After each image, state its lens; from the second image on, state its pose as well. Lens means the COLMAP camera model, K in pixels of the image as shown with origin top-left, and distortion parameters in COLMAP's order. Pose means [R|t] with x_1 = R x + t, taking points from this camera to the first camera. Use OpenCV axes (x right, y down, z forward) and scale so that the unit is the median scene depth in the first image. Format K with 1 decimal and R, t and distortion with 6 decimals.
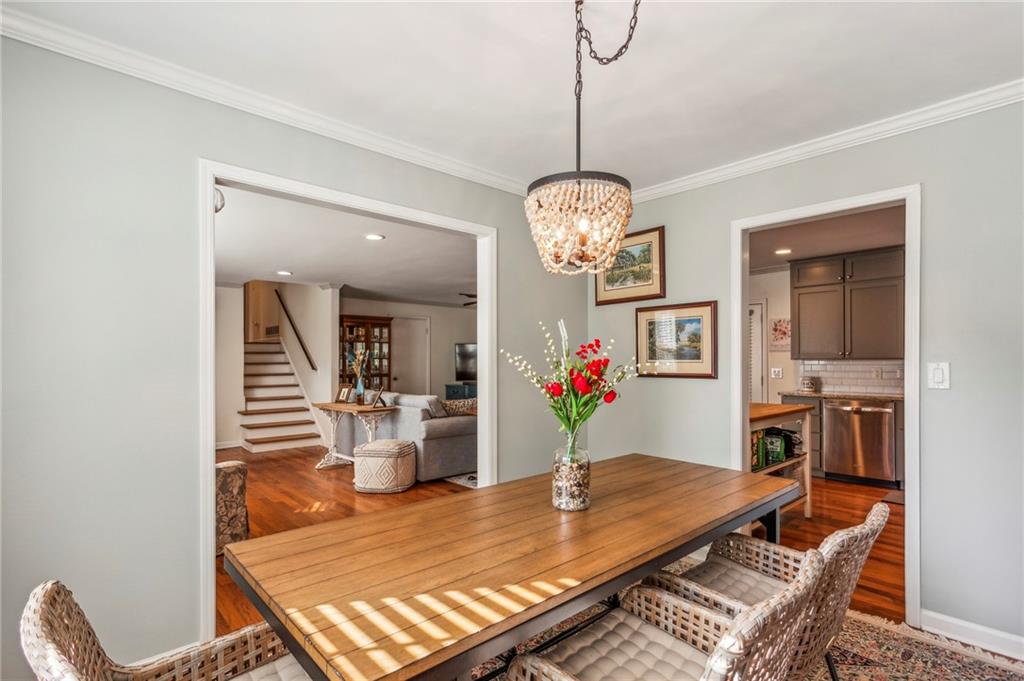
lens RADIAL K [[498.4, 0, 503.3], [0, 498.4, 363.7], [0, 0, 1]] dist [-0.002204, 0.003607]
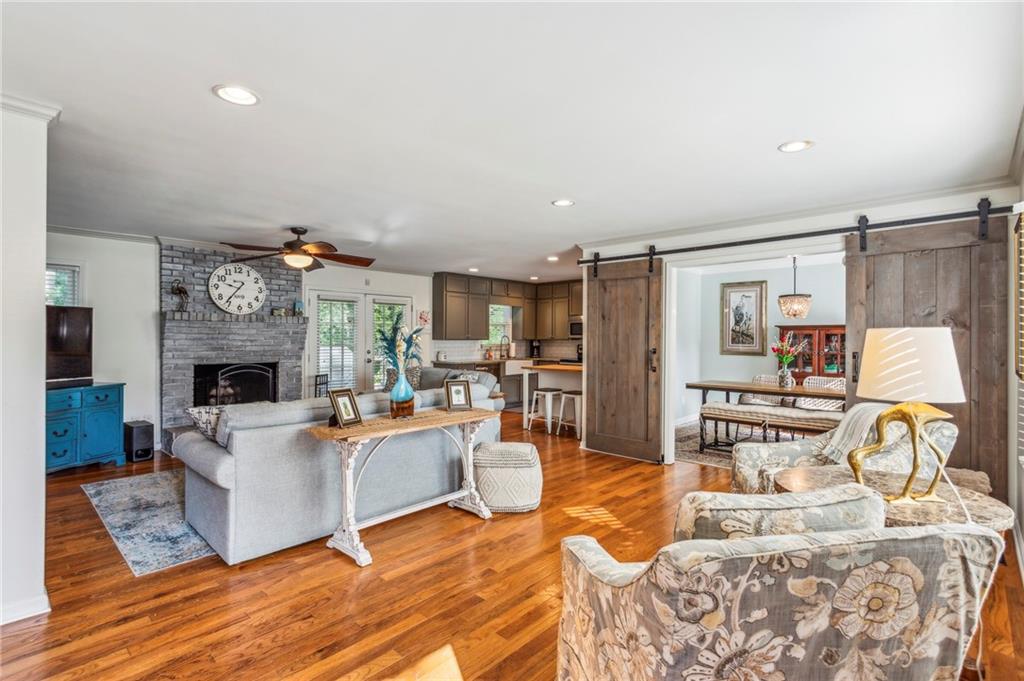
lens RADIAL K [[498.4, 0, 513.9], [0, 498.4, 338.3], [0, 0, 1]] dist [-0.002204, 0.003607]
pose [[-0.096557, 0.000147, 0.995327, -0.720420], [-0.000662, 1.000000, -0.000212, -0.009349], [-0.995327, -0.000679, -0.096557, 0.745962]]
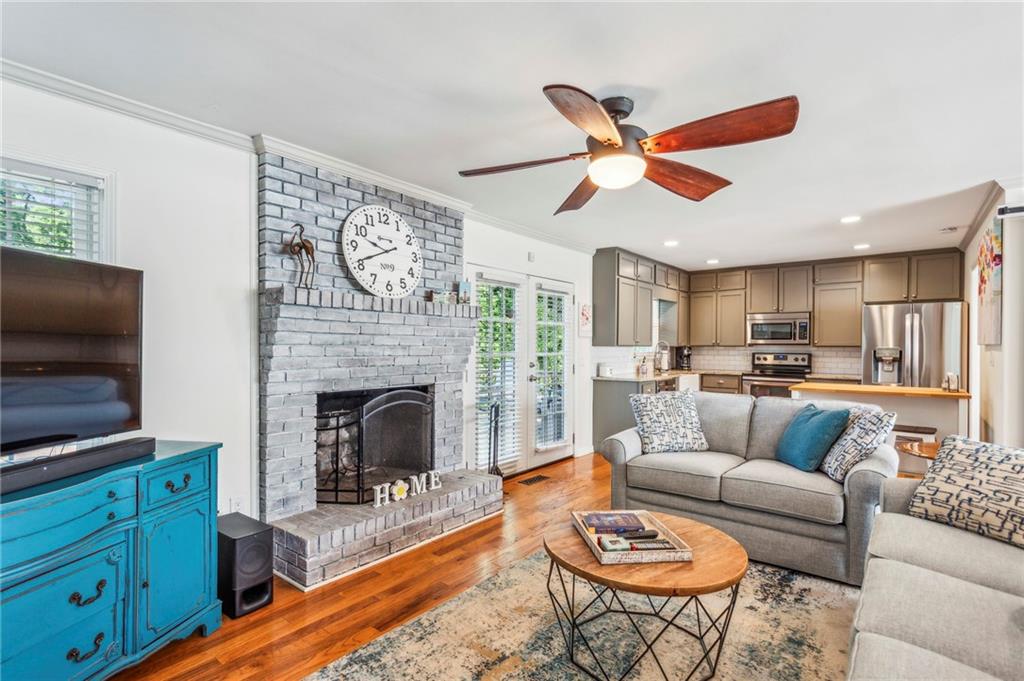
lens RADIAL K [[498.4, 0, 510.9], [0, 498.4, 347.7], [0, 0, 1]] dist [-0.002204, 0.003607]
pose [[-0.171085, -0.003866, 0.985249, -0.302199], [-0.000963, 0.999992, 0.003757, -0.006491], [-0.985256, -0.000306, -0.171087, 1.100283]]
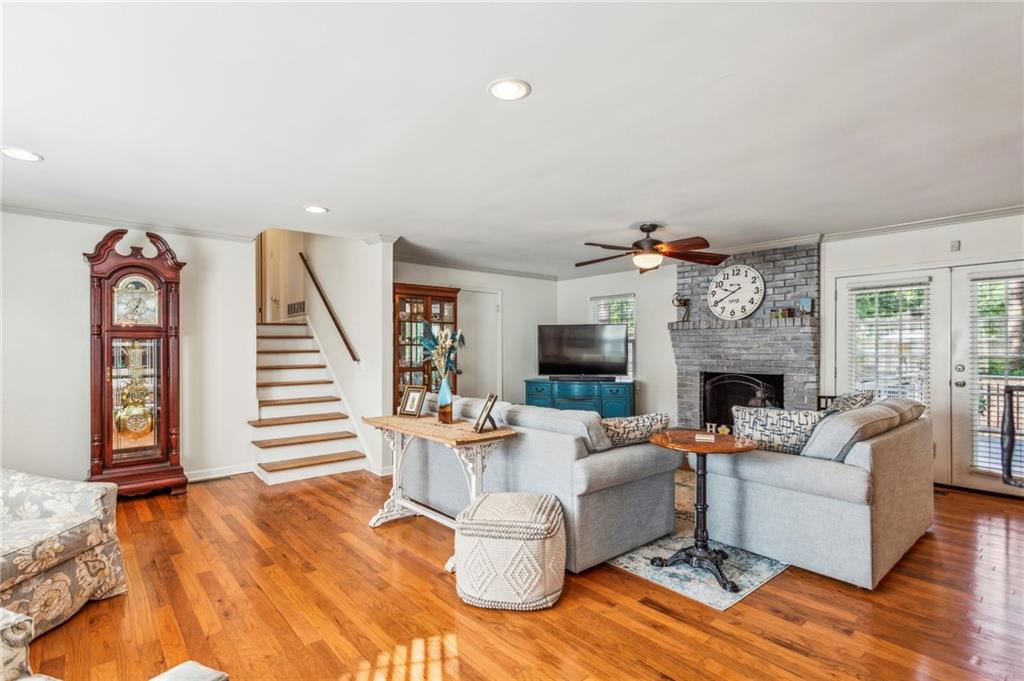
lens RADIAL K [[498.4, 0, 509.0], [0, 498.4, 349.4], [0, 0, 1]] dist [-0.002204, 0.003607]
pose [[0.999656, -0.000585, -0.026223, -0.157694], [0.000505, 0.999995, -0.003090, -0.001524], [0.026224, 0.003075, 0.999651, 0.330432]]
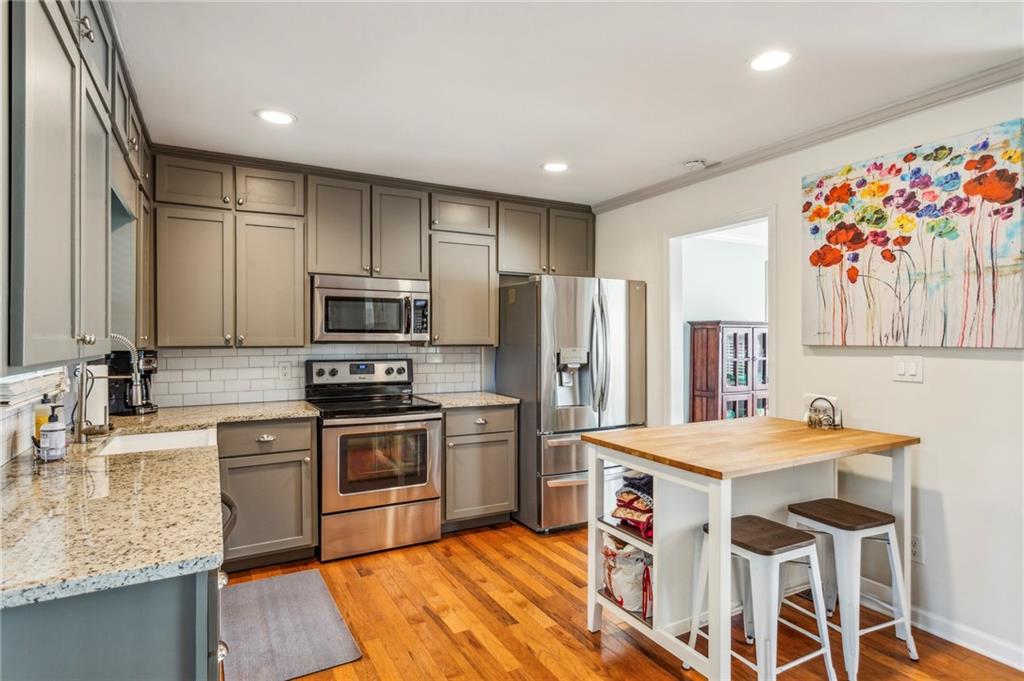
lens RADIAL K [[548.2, 0, 516.3], [0, 548.2, 339.8], [0, 0, 1]] dist [0.029177, 0.000098]
pose [[-0.976011, 0.000949, 0.217718, 0.312882], [0.001550, 0.999995, 0.002589, -0.013350], [-0.217715, 0.002864, -0.976008, 0.900156]]
